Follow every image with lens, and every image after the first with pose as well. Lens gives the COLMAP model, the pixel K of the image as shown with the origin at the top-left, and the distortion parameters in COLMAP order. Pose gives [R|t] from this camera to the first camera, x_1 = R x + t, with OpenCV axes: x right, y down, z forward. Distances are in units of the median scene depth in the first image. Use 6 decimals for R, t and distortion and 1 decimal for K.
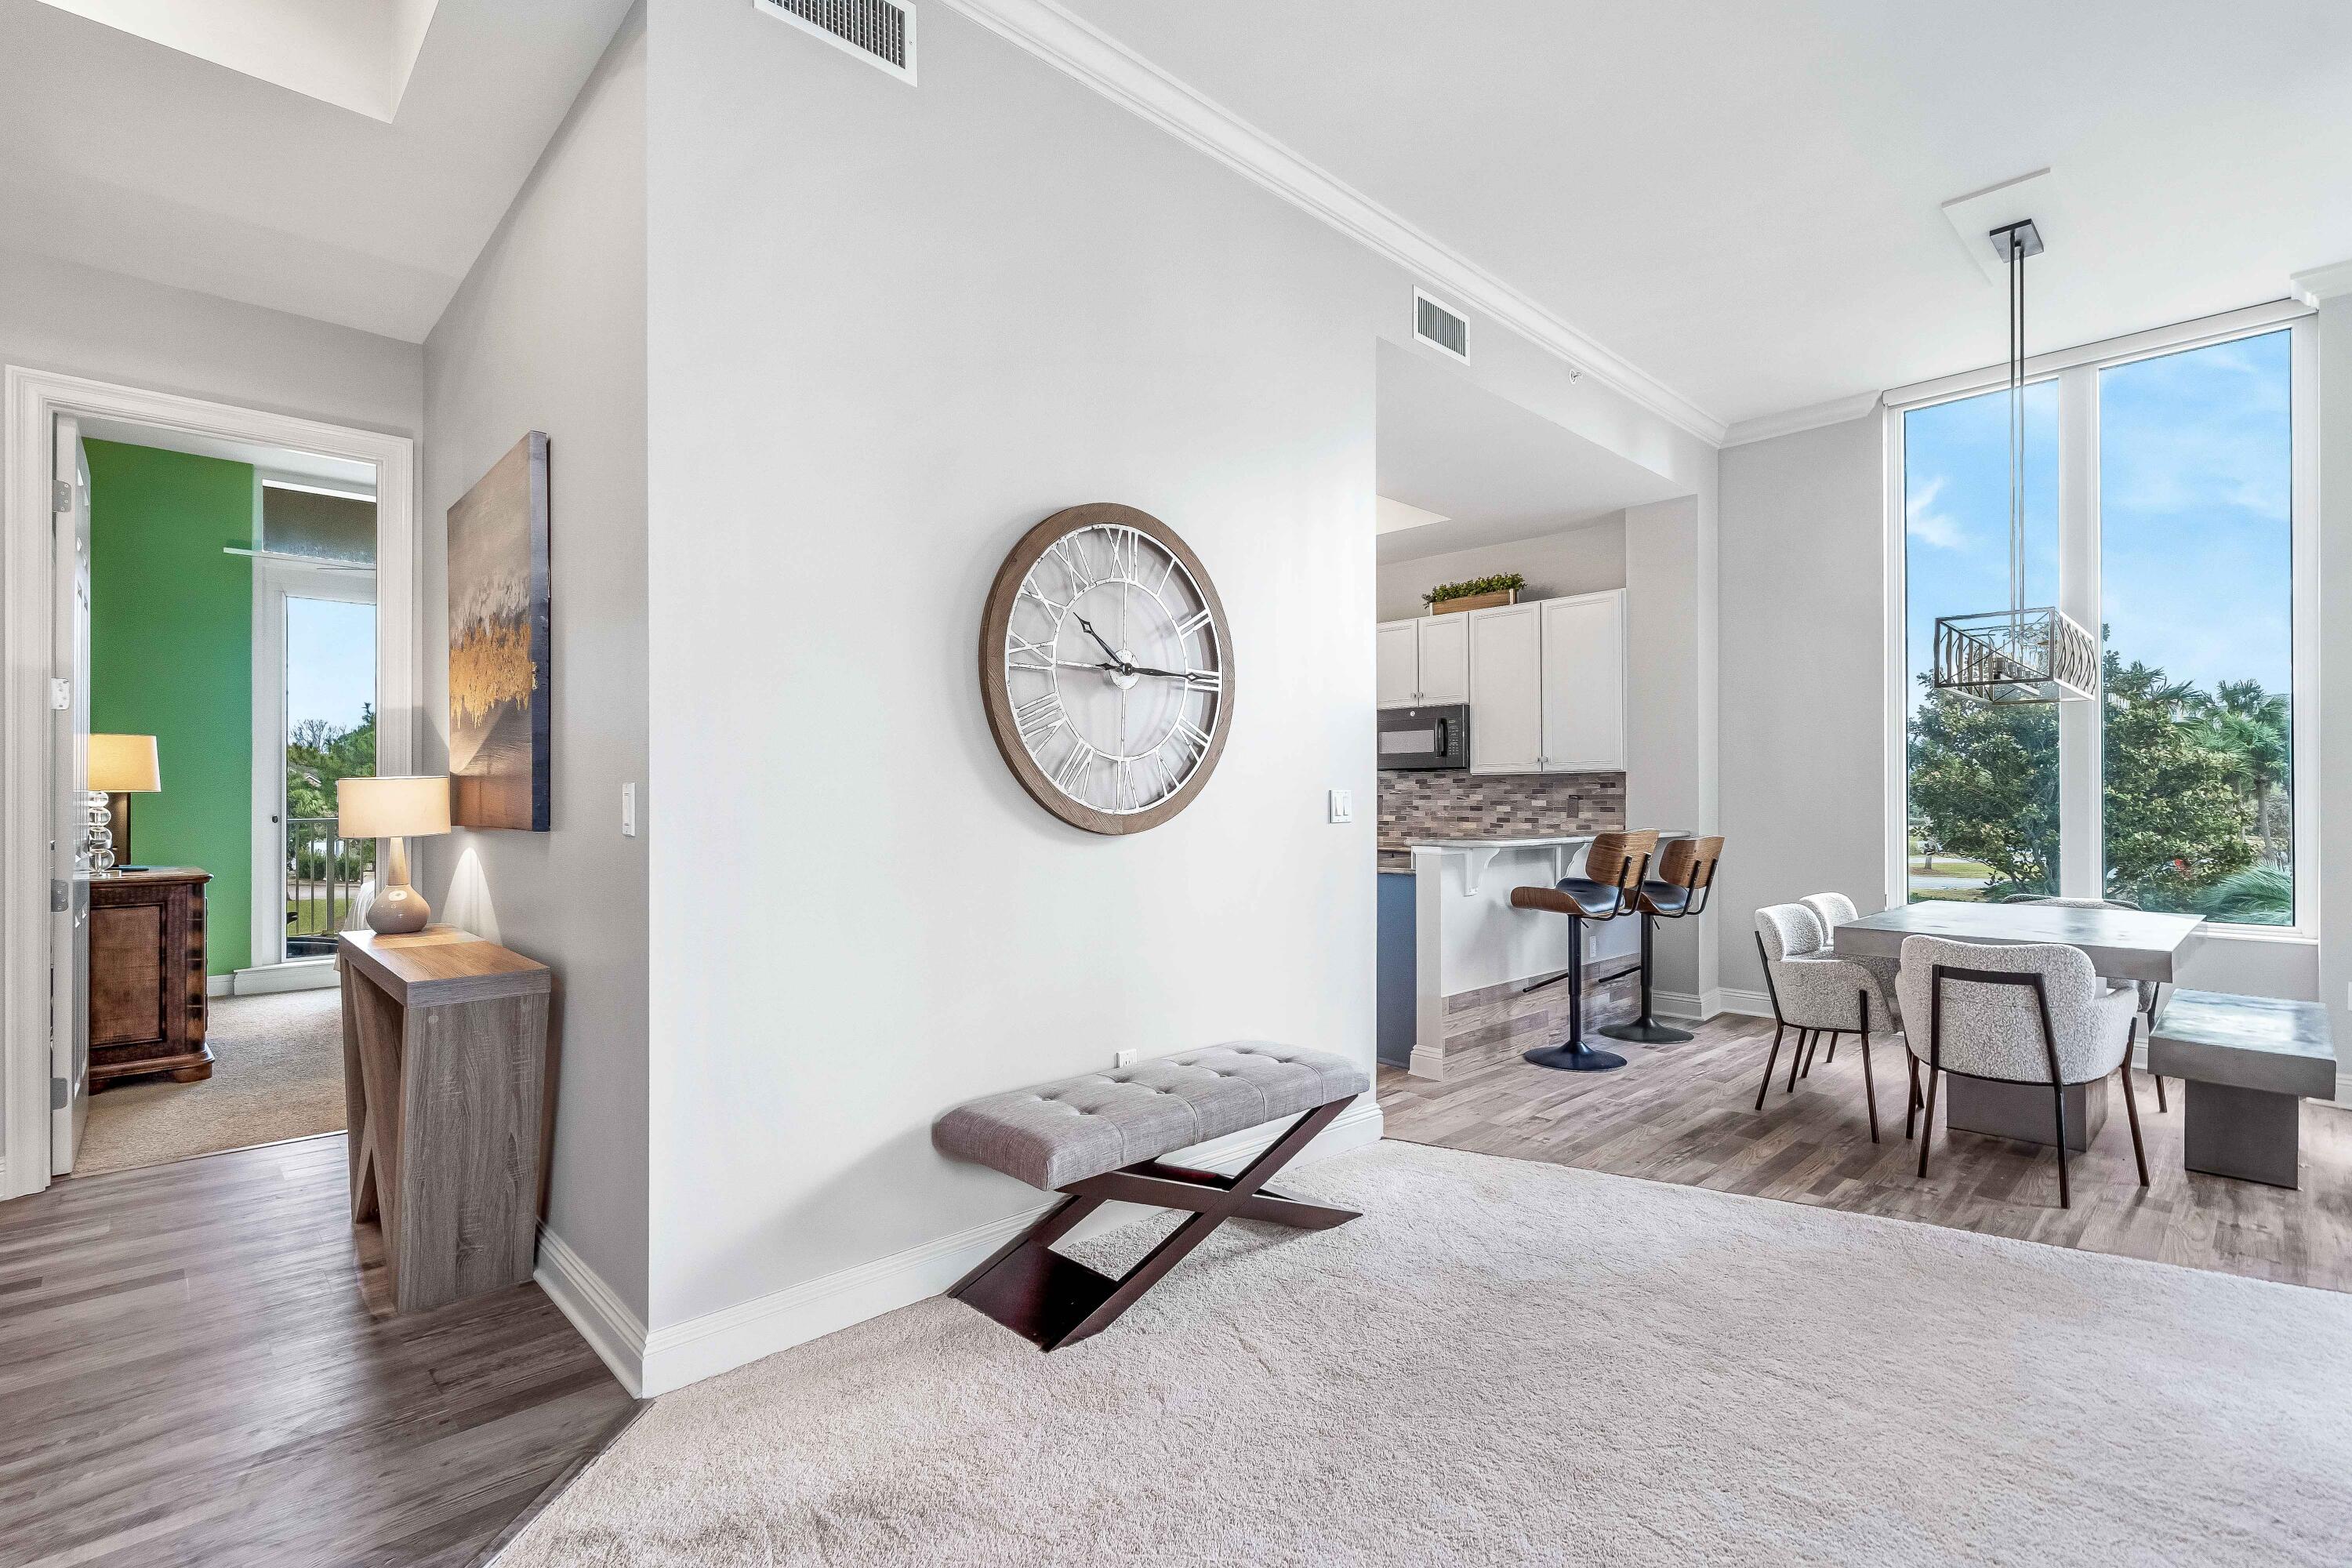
lens RADIAL K [[1096.6, 0, 1139.6], [0, 1096.6, 794.5], [0, 0, 1]] dist [-0.000452, 0.002033]
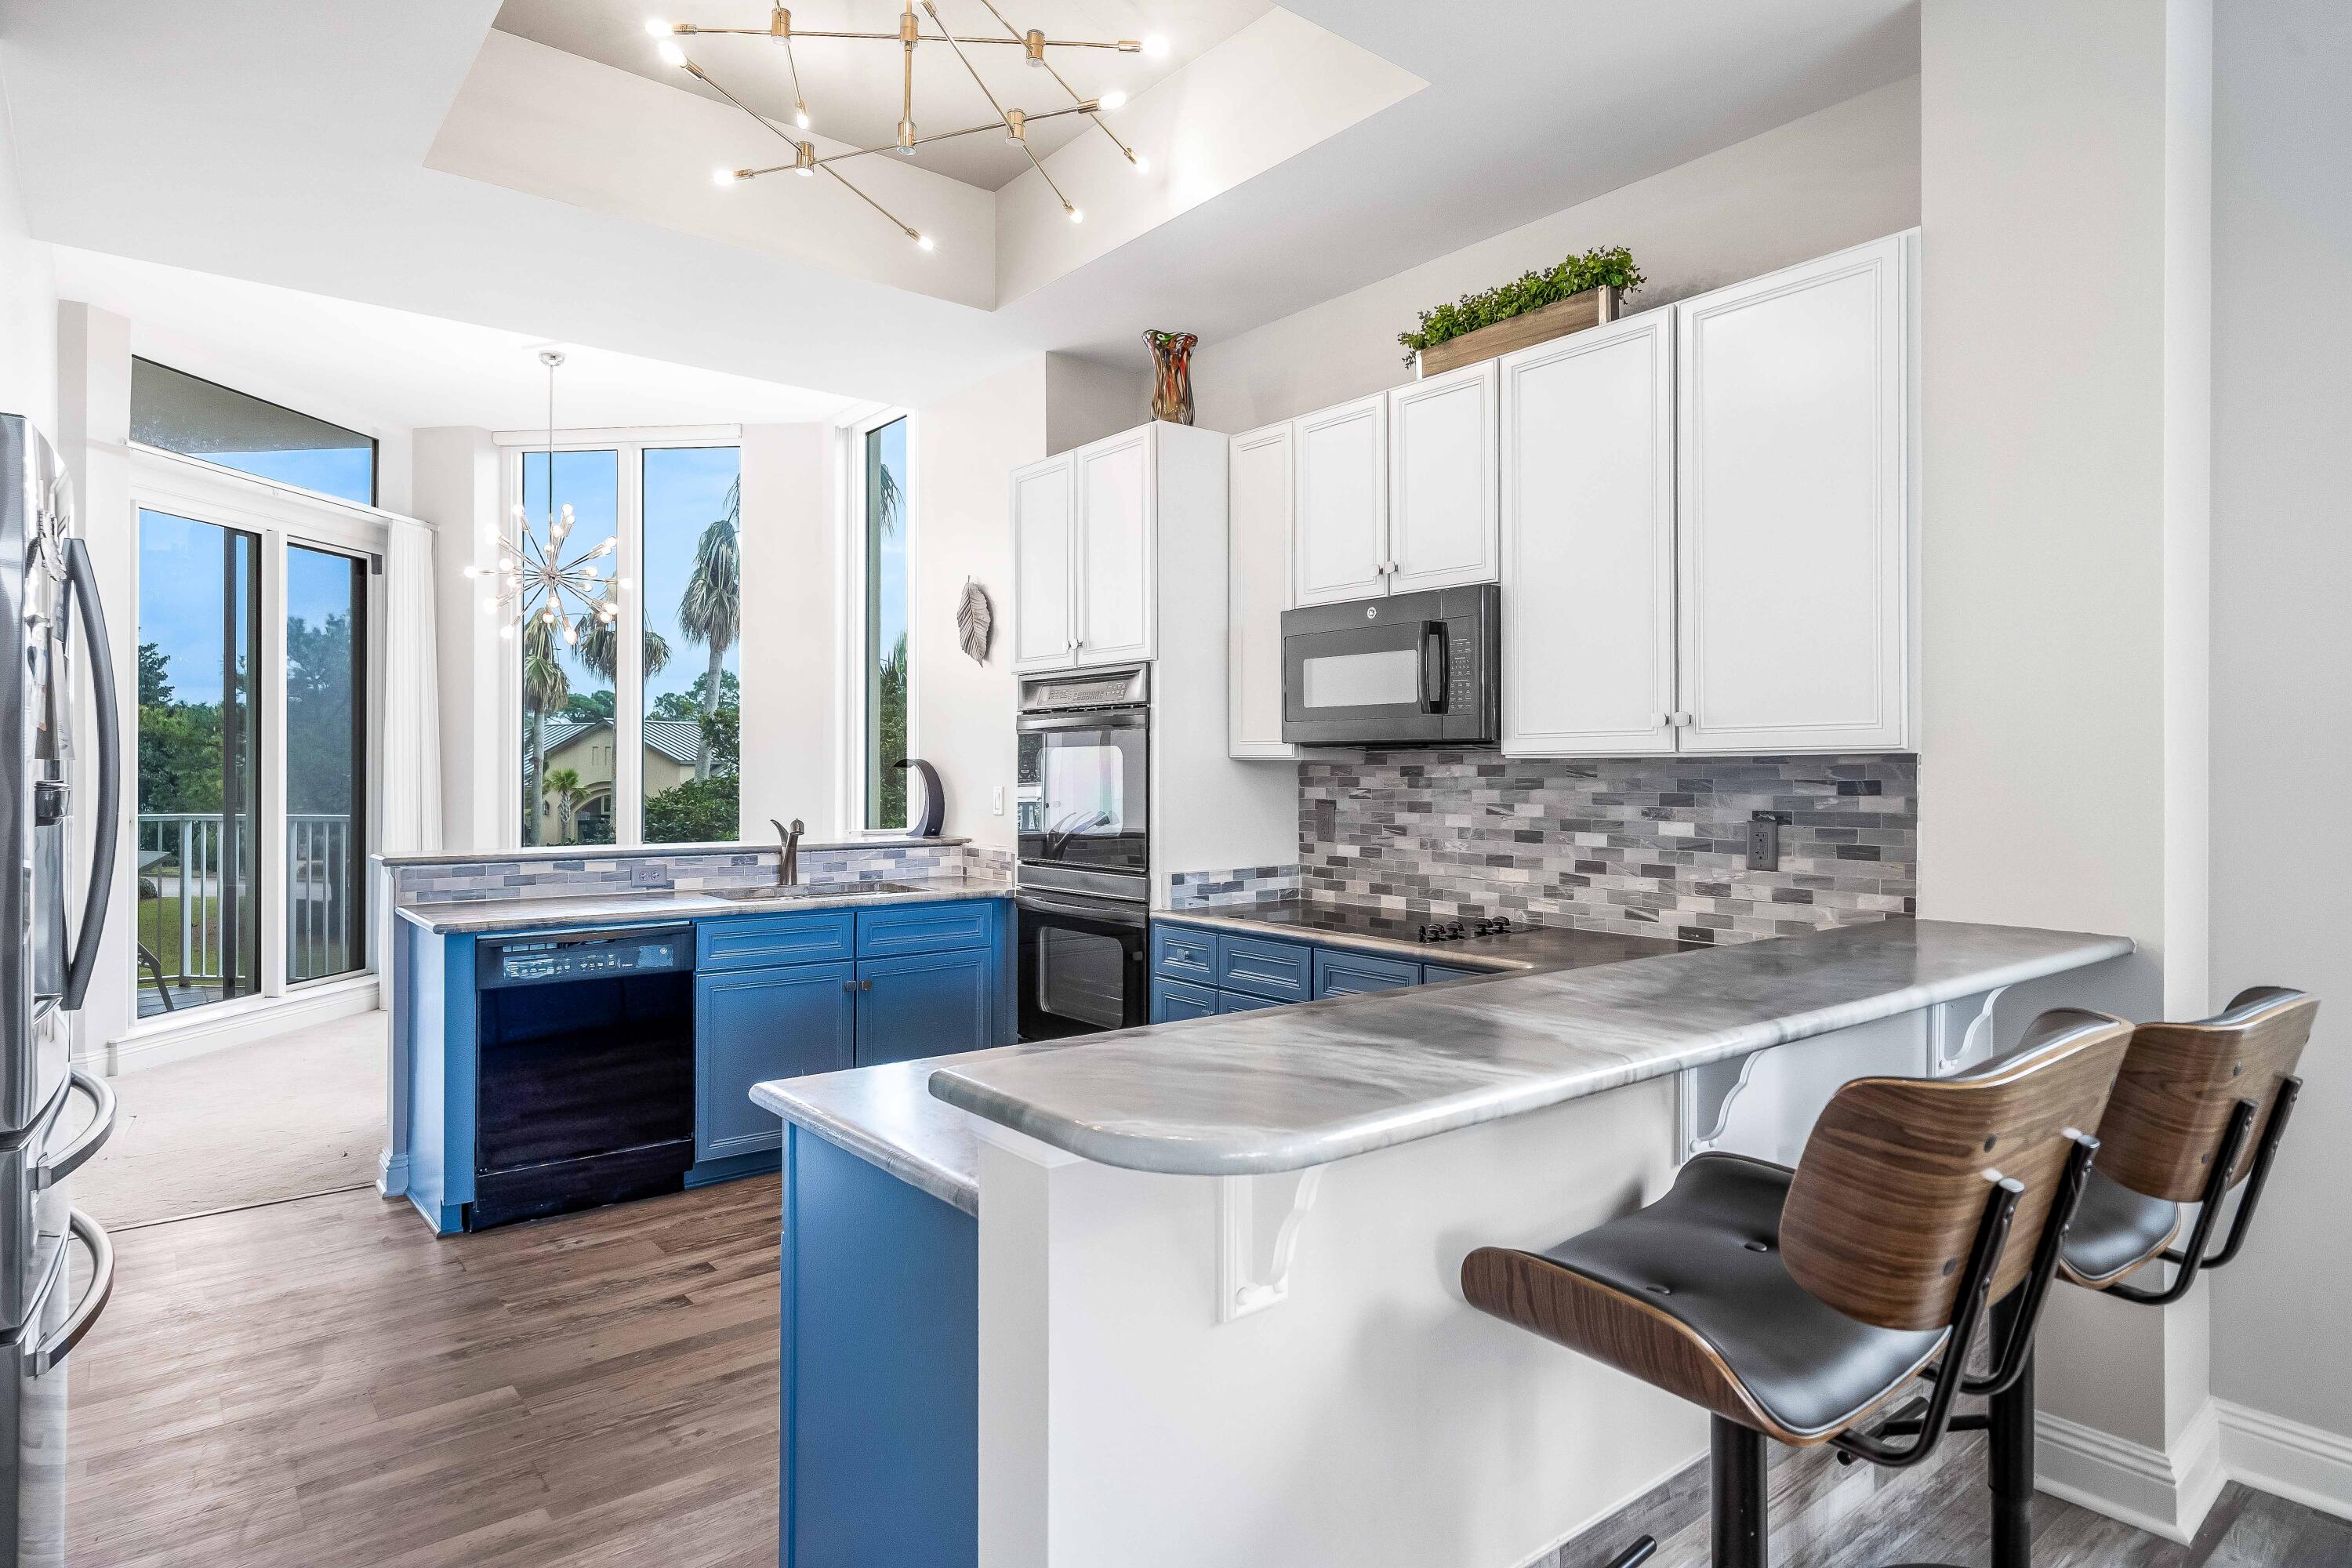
lens RADIAL K [[1339.4, 0, 1119.4], [0, 1339.4, 762.5], [0, 0, 1]] dist [0.002324, 0.003333]
pose [[0.996189, 0.002550, -0.087181, 0.260503], [-0.003012, 0.999982, -0.005158, -0.017108], [0.087166, 0.005401, 0.996179, 0.631477]]
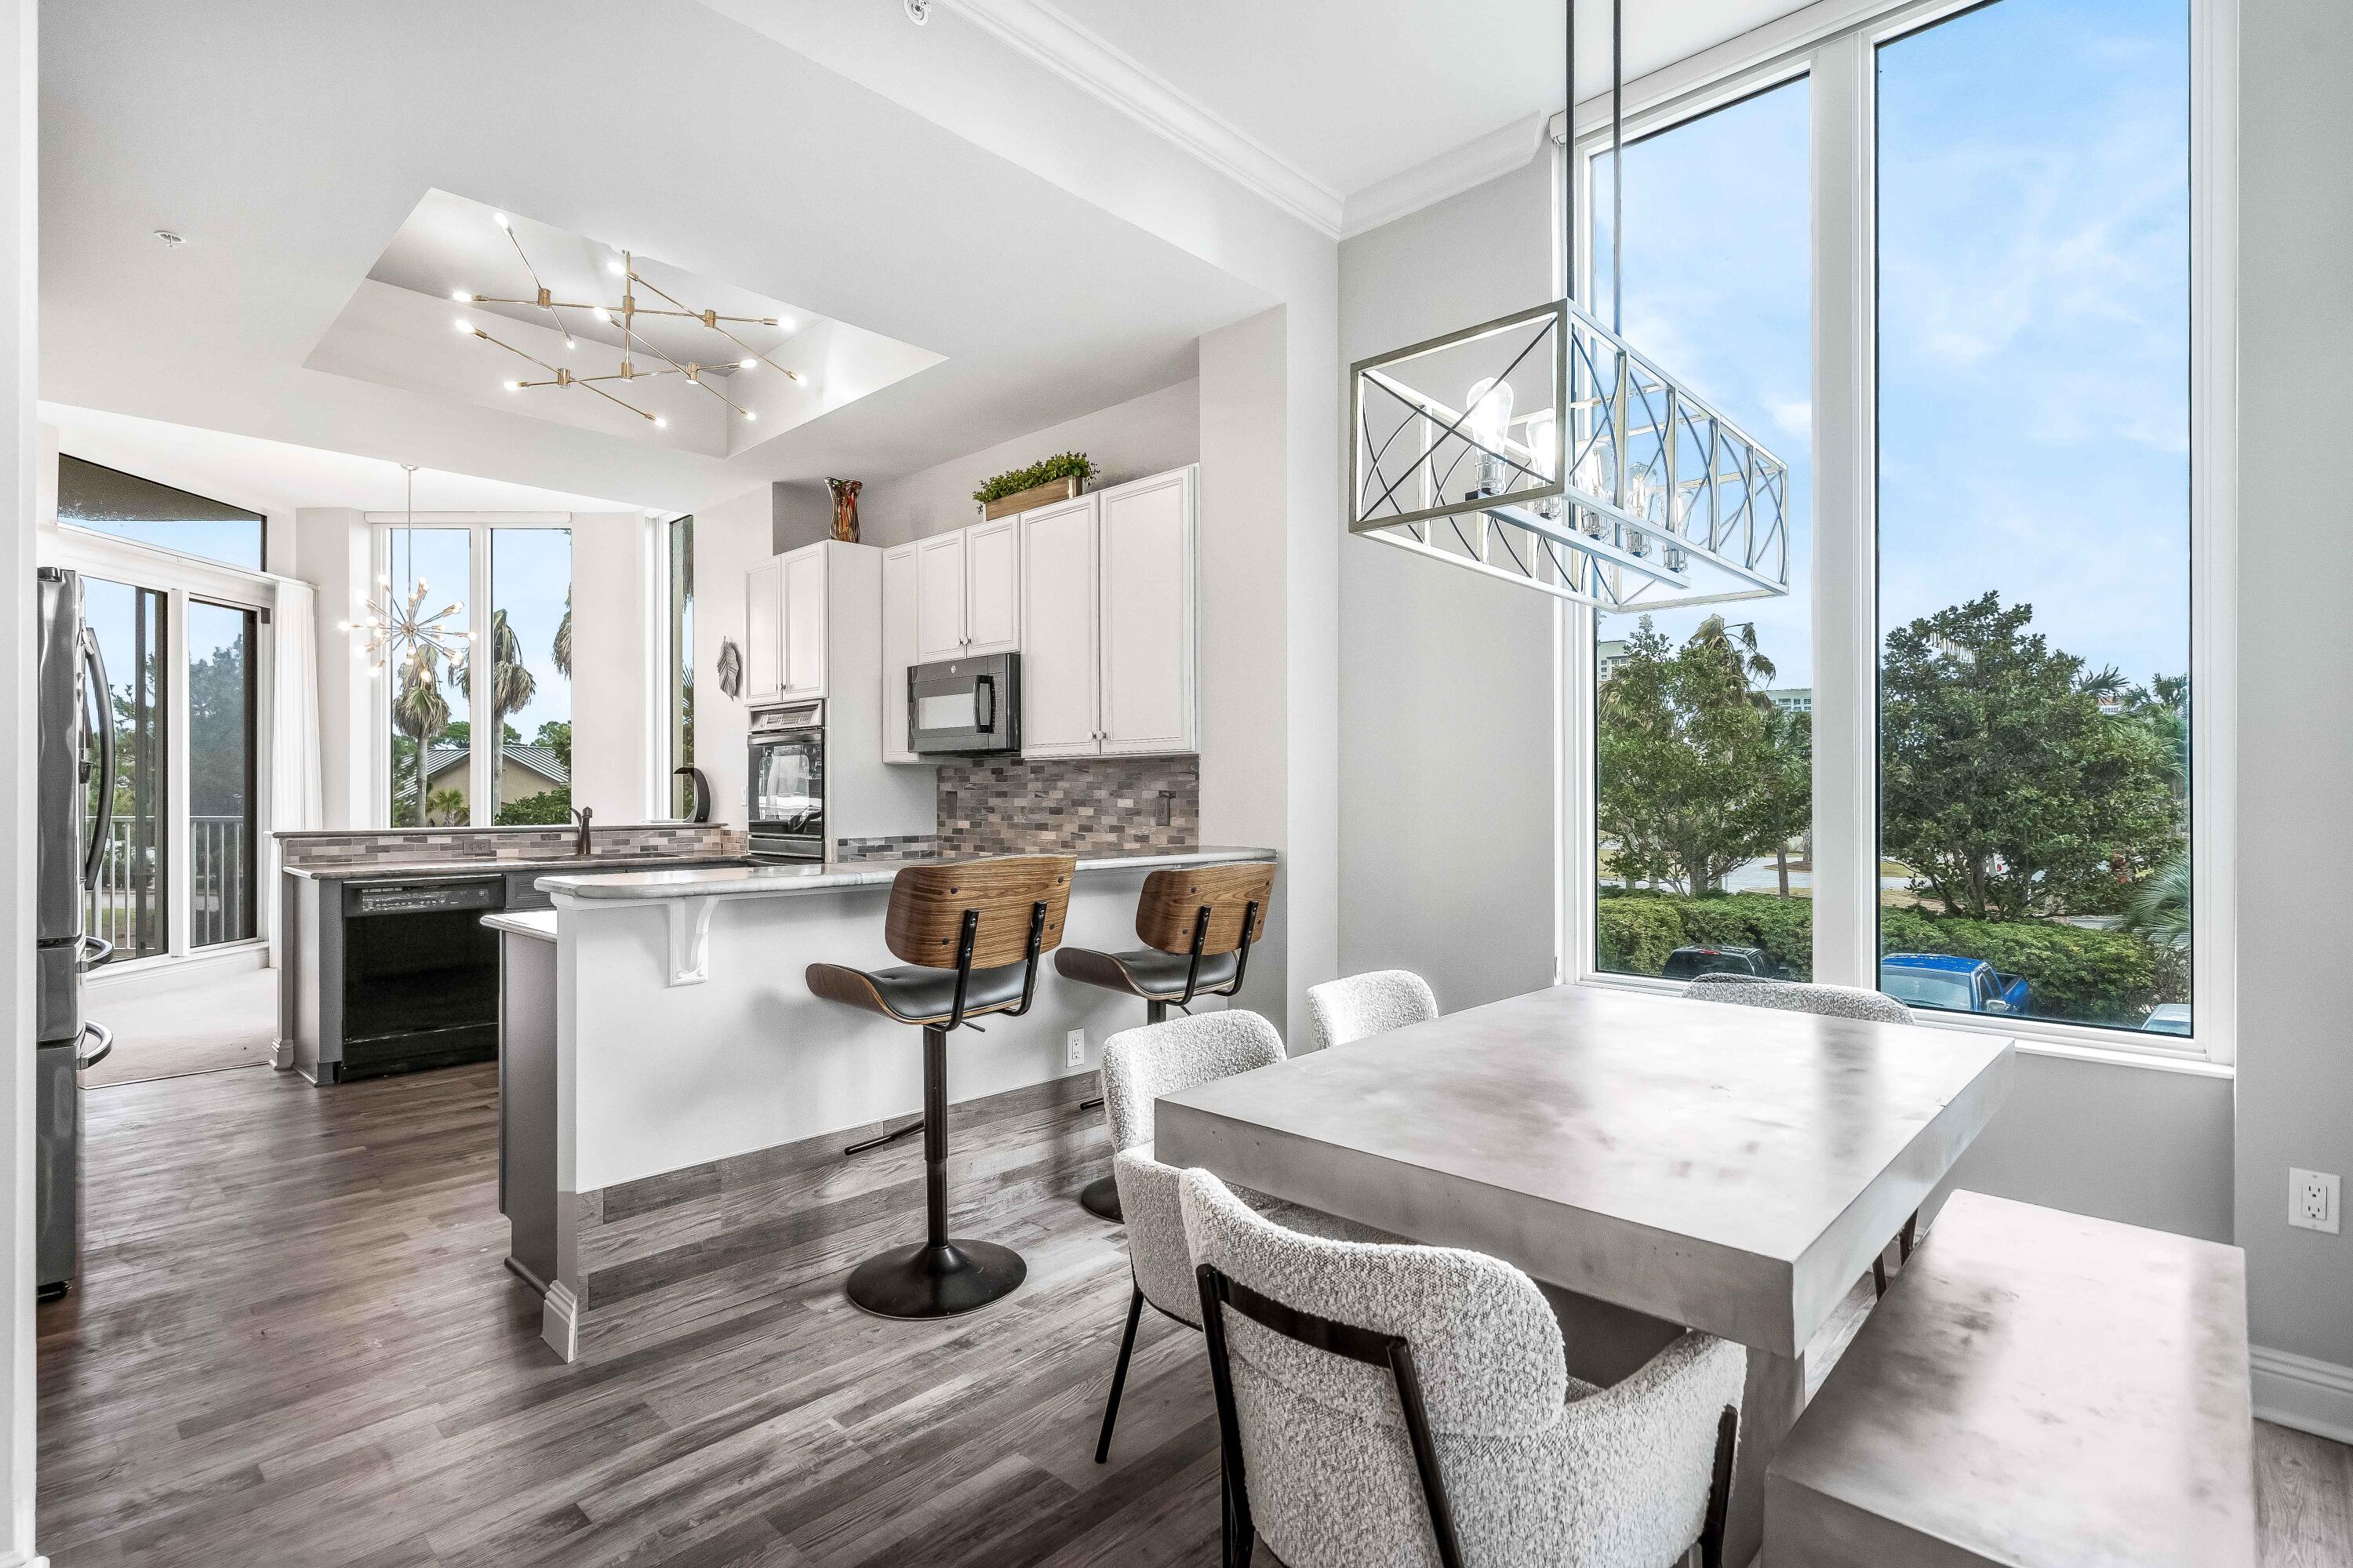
lens RADIAL K [[1155.2, 0, 1123.9], [0, 1155.2, 787.9], [0, 0, 1]] dist [-0.002263, 0.002953]
pose [[0.998895, 0.000558, 0.046997, 0.421915], [-0.000445, 0.999997, -0.002399, 0.000327], [-0.046998, 0.002375, 0.998892, 0.386988]]
